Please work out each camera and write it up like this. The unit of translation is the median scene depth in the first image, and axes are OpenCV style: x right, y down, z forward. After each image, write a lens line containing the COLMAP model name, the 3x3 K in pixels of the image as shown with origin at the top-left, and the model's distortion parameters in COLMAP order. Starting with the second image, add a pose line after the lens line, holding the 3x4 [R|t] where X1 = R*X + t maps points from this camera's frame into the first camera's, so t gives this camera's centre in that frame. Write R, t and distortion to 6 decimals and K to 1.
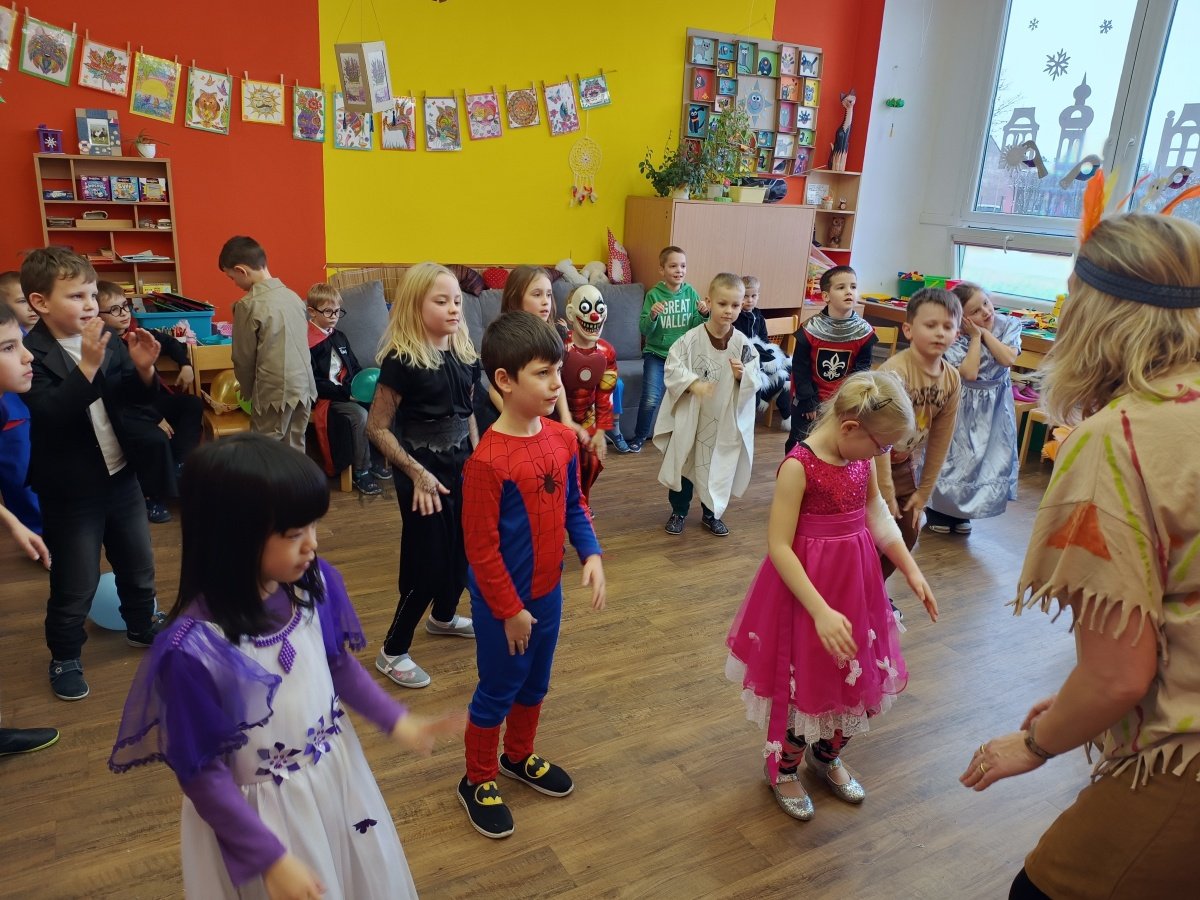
lens RADIAL K [[905.3, 0, 595.3], [0, 905.3, 461.2], [0, 0, 1]] dist [0.018208, -0.053997]
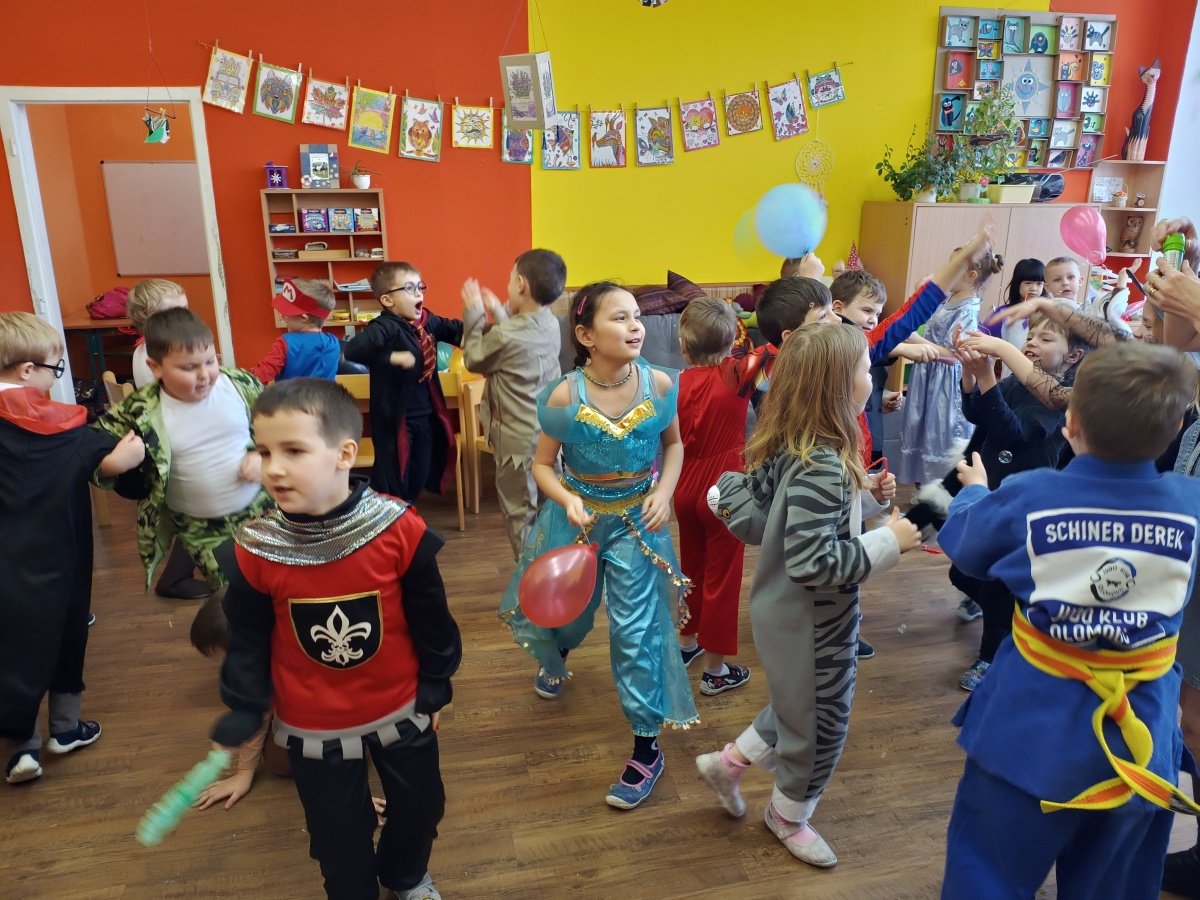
lens RADIAL K [[905.3, 0, 594.0], [0, 905.3, 452.9], [0, 0, 1]] dist [0.018208, -0.053997]
pose [[0.954113, 0.032004, -0.297731, 0.059450], [-0.038622, 0.999120, -0.016370, -0.025732], [0.296945, 0.027117, 0.954510, 0.091029]]
